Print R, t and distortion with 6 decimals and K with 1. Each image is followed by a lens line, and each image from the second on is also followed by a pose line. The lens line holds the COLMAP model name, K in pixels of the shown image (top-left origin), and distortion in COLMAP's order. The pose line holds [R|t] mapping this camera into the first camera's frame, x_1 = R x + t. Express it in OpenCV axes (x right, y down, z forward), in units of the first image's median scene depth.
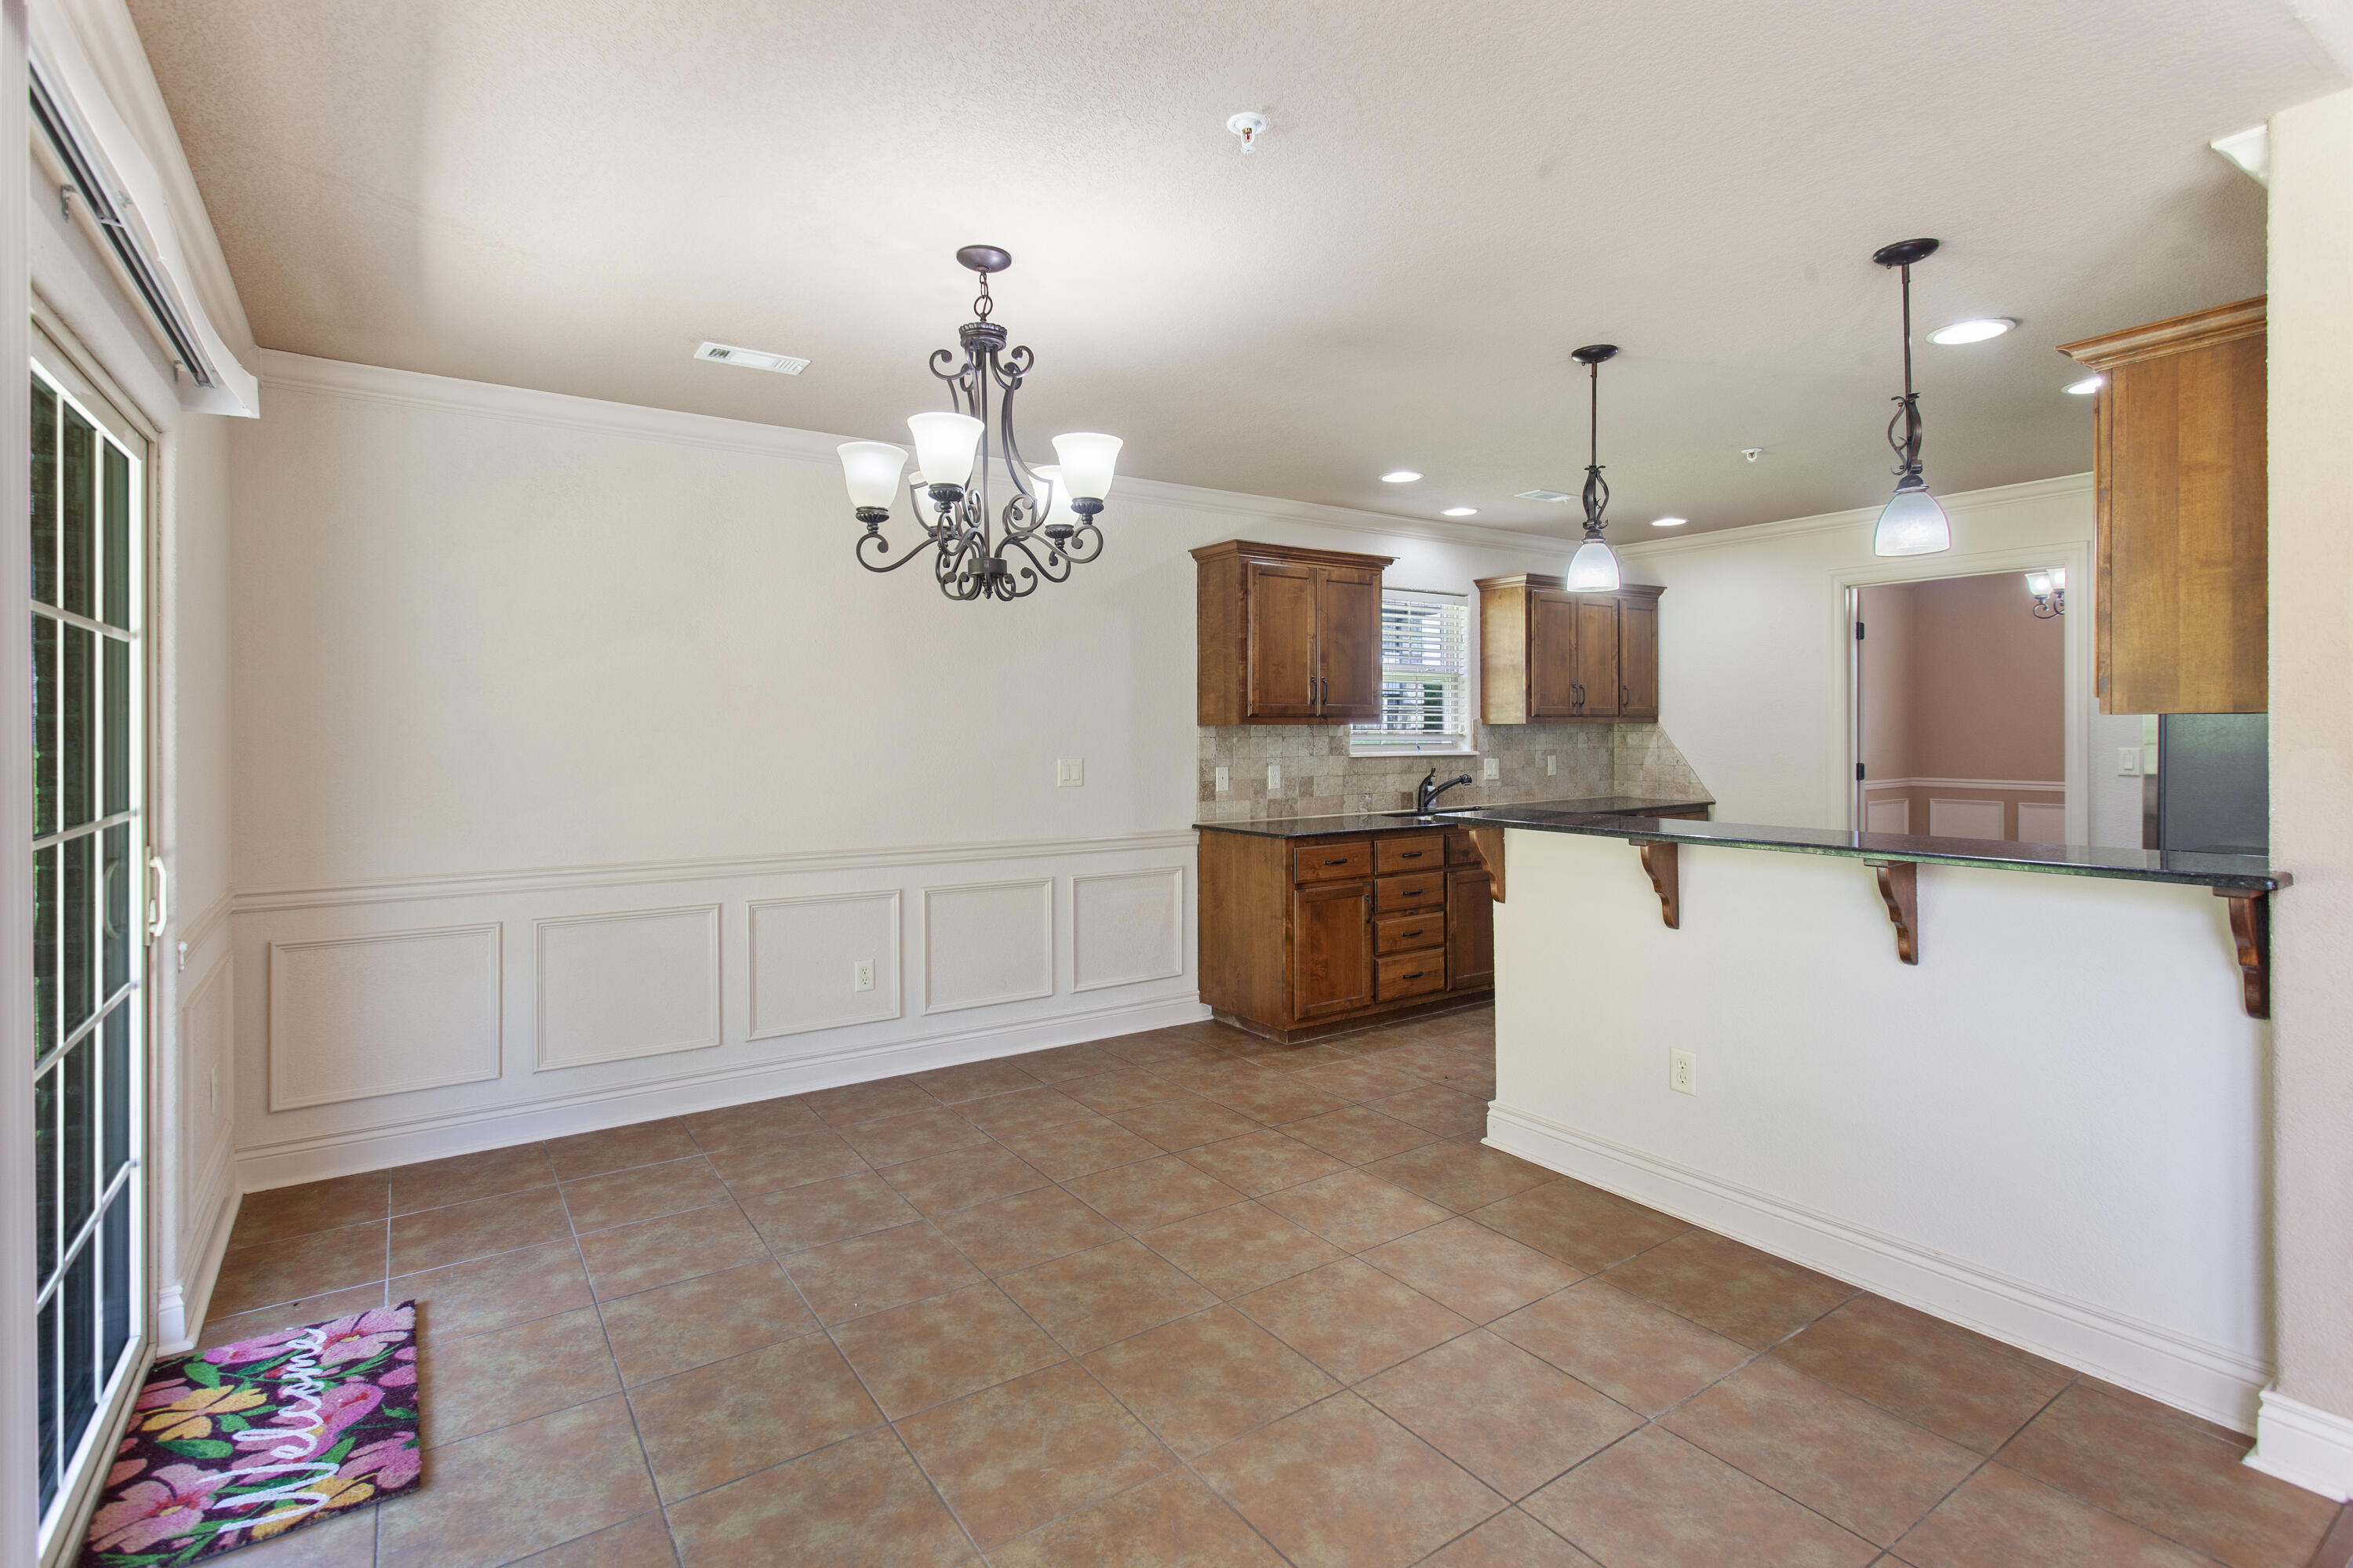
lens RADIAL K [[1101.9, 0, 1175.1], [0, 1101.9, 764.0], [0, 0, 1]] dist [-0.000211, -0.000026]
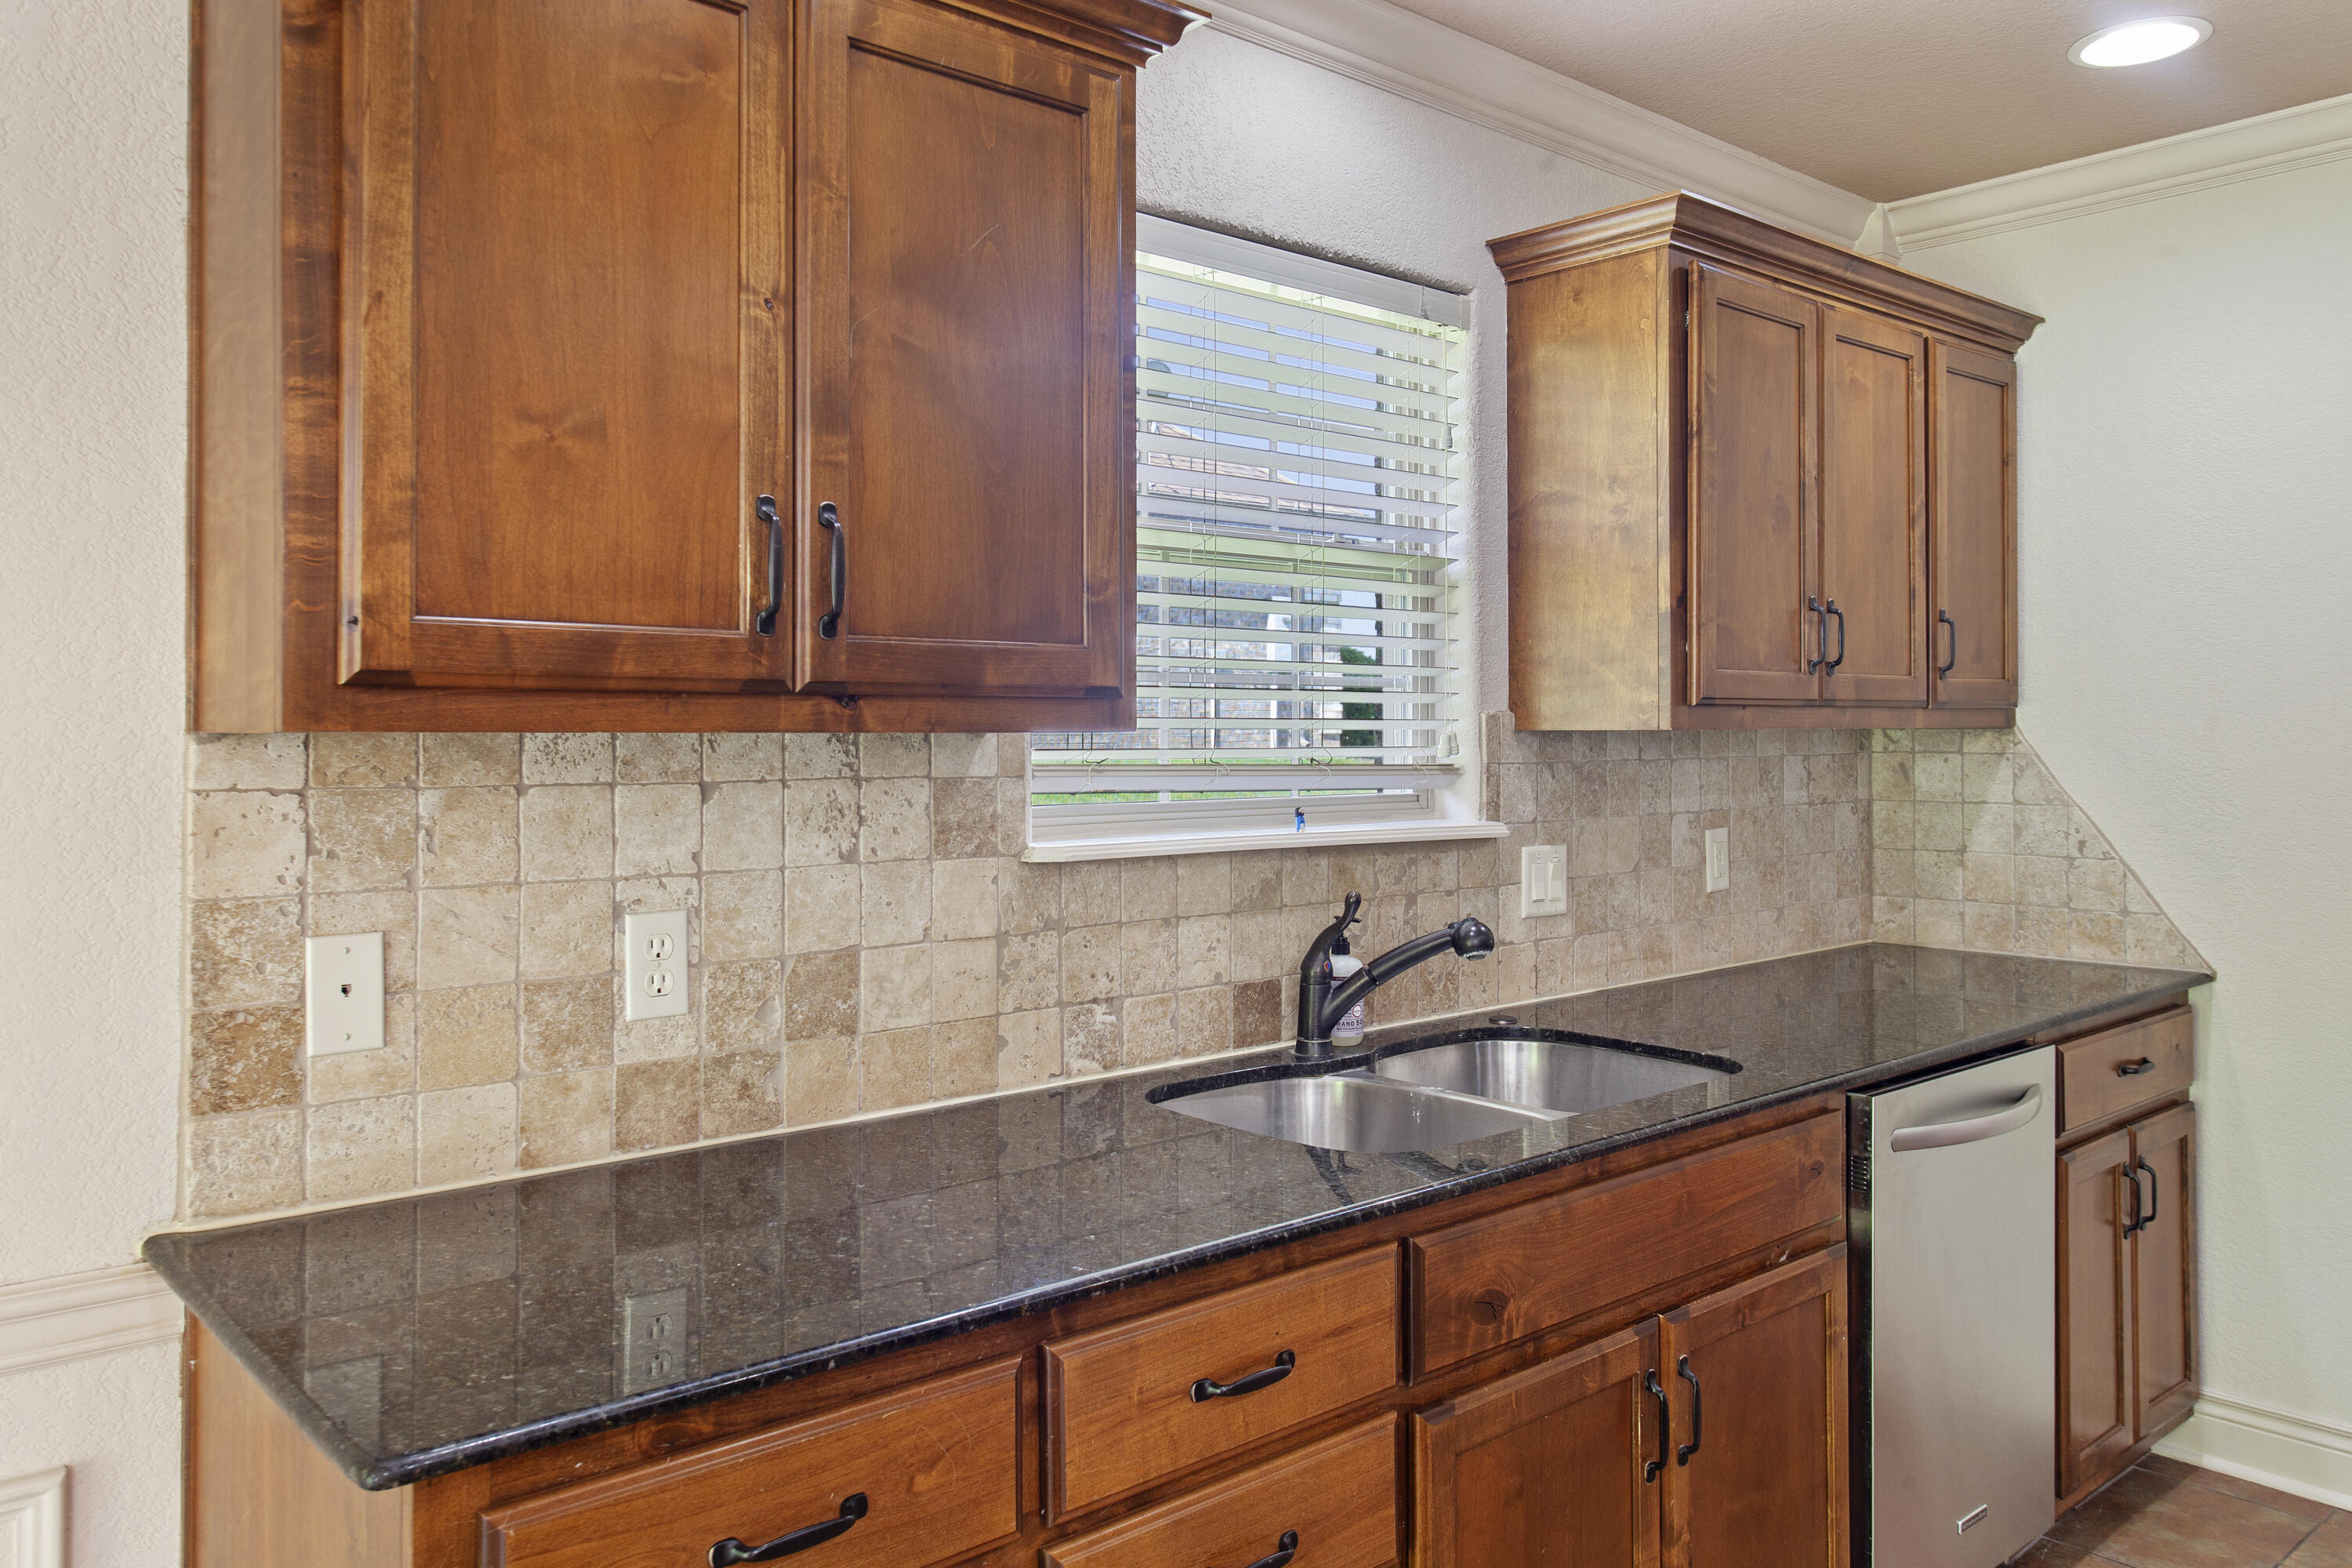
lens RADIAL K [[1719.2, 0, 1168.2], [0, 1719.2, 732.8], [0, 0, 1]] dist [0.011962, 0.006803]
pose [[0.992771, 0.005966, 0.119878, 0.138362], [-0.002481, 0.999570, -0.029203, -0.023063], [-0.120001, 0.028694, 0.992359, 0.584640]]
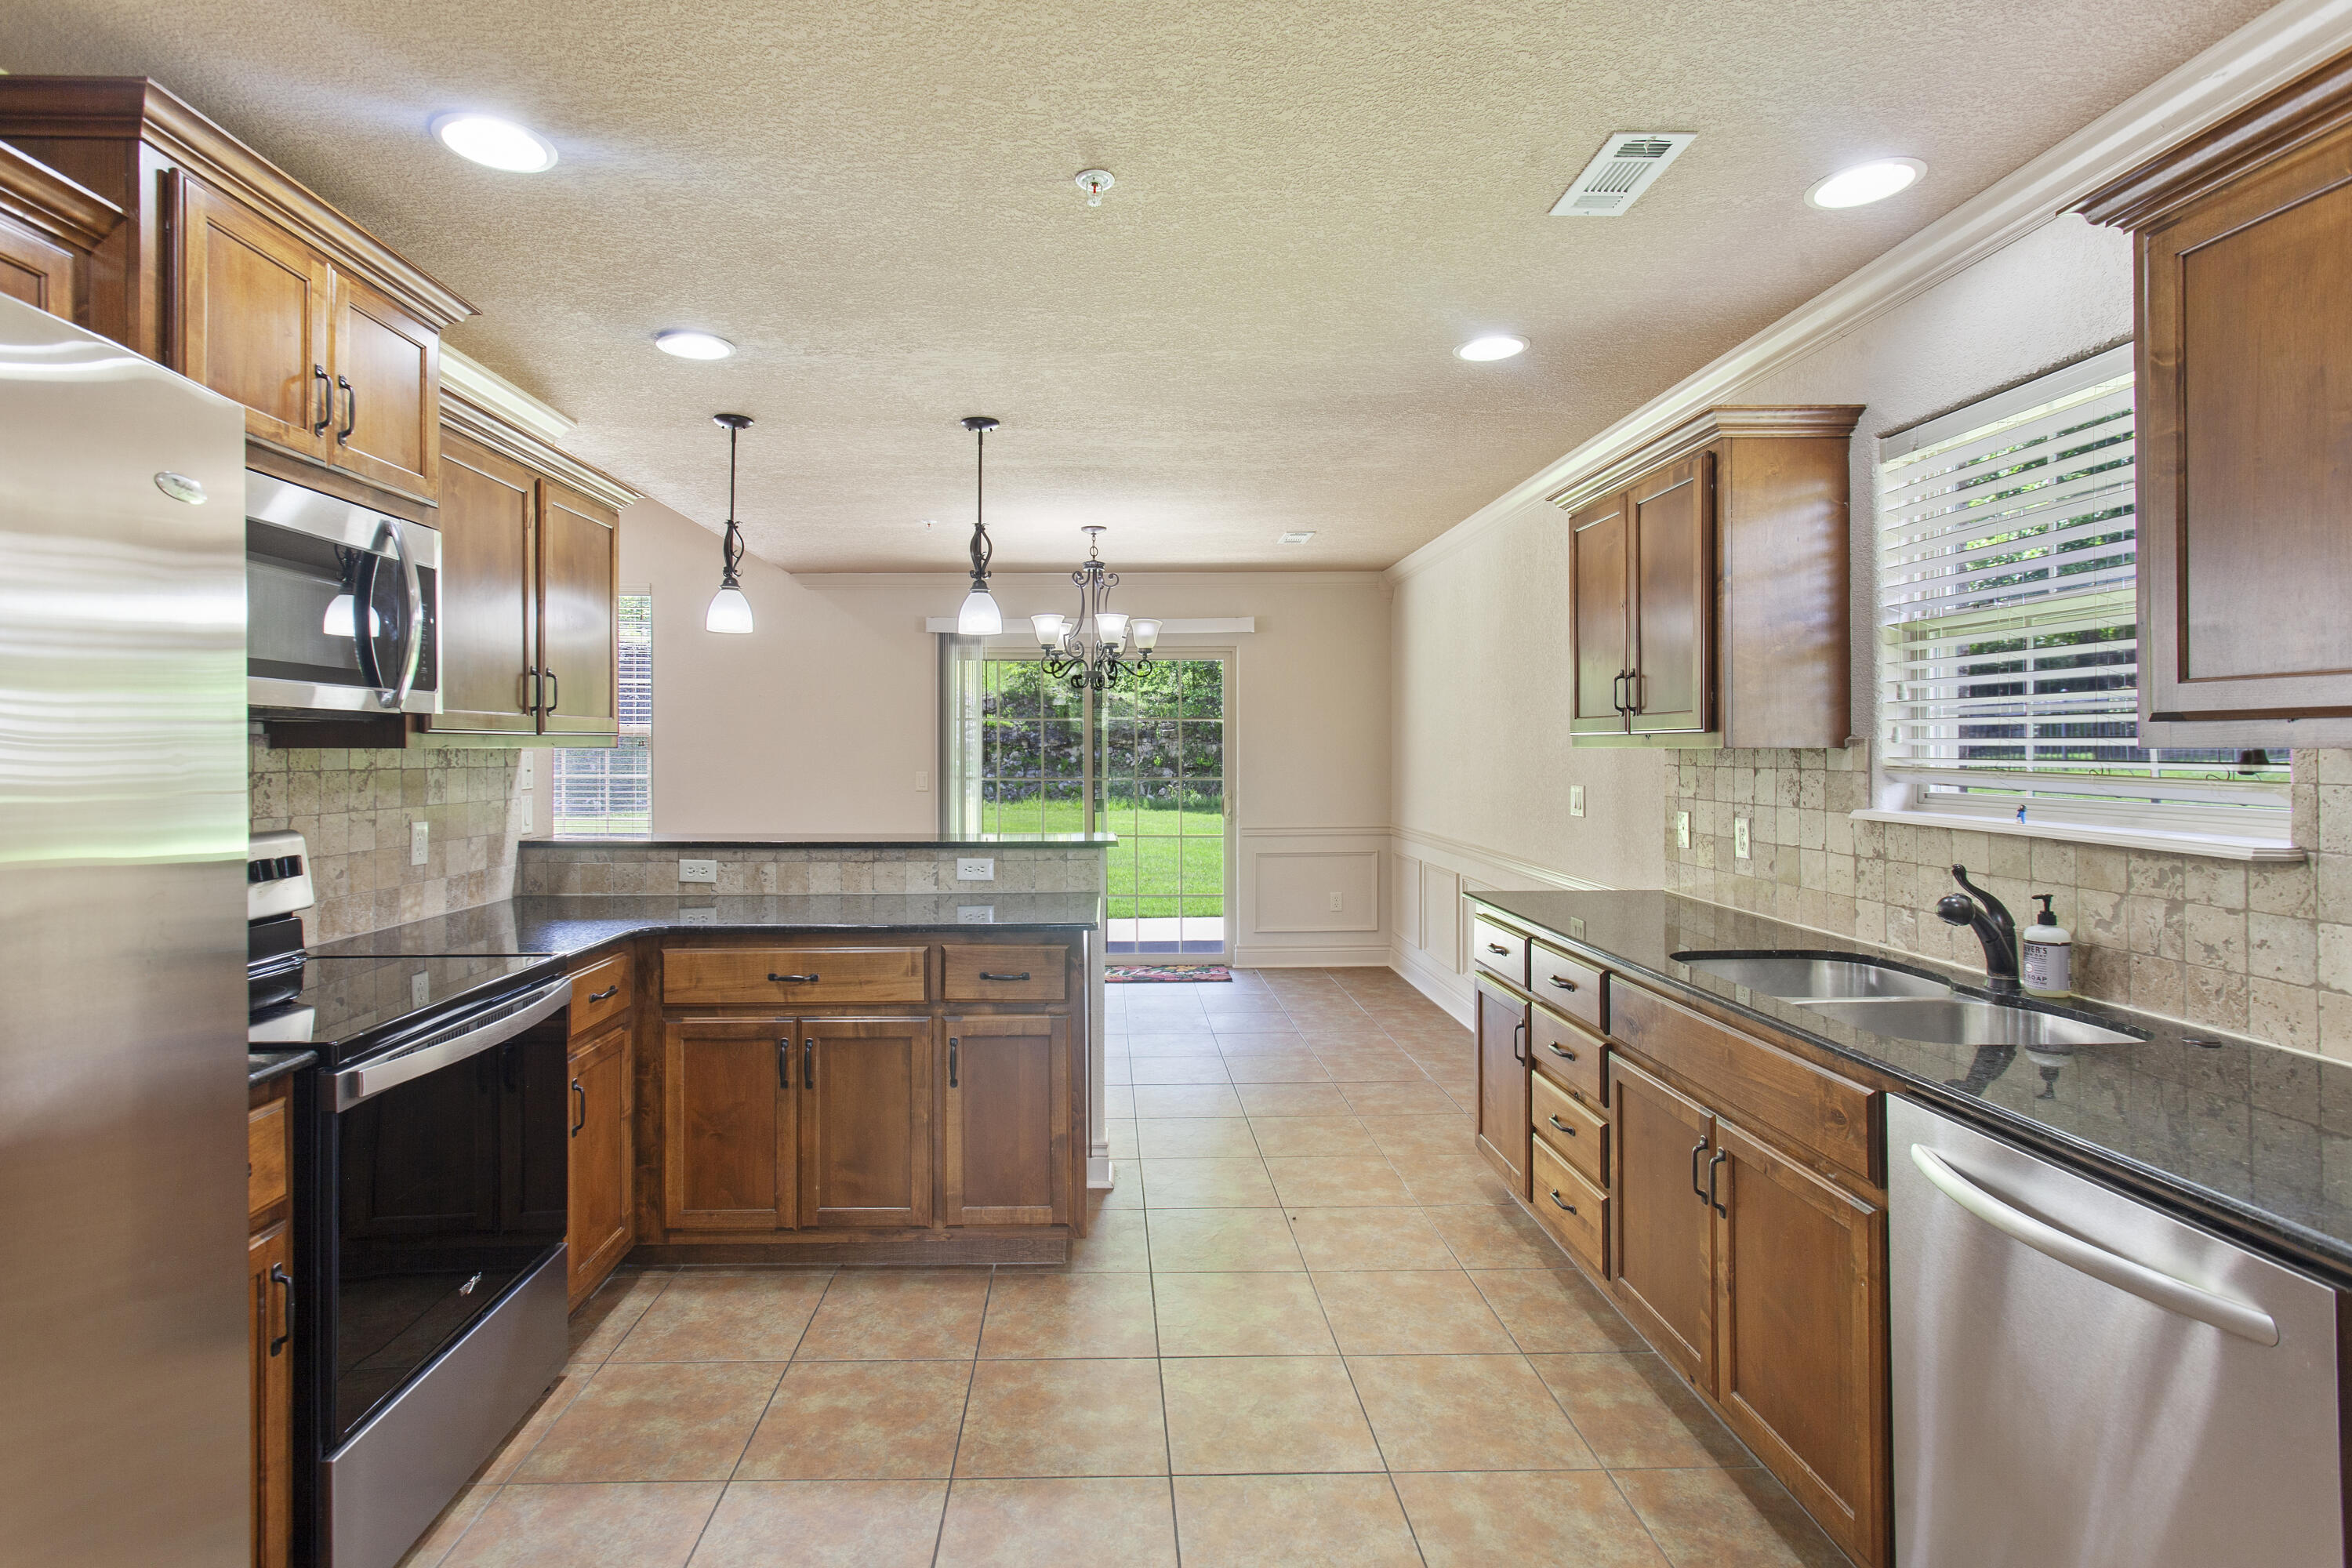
lens RADIAL K [[1109.8, 0, 1111.0], [0, 1109.8, 741.6], [0, 0, 1]] dist [0.000290, 0.000034]
pose [[-0.559619, 0.003123, -0.828744, 0.689442], [-0.019490, 0.999667, 0.016928, -0.038050], [0.828520, 0.025625, -0.559372, 0.960051]]
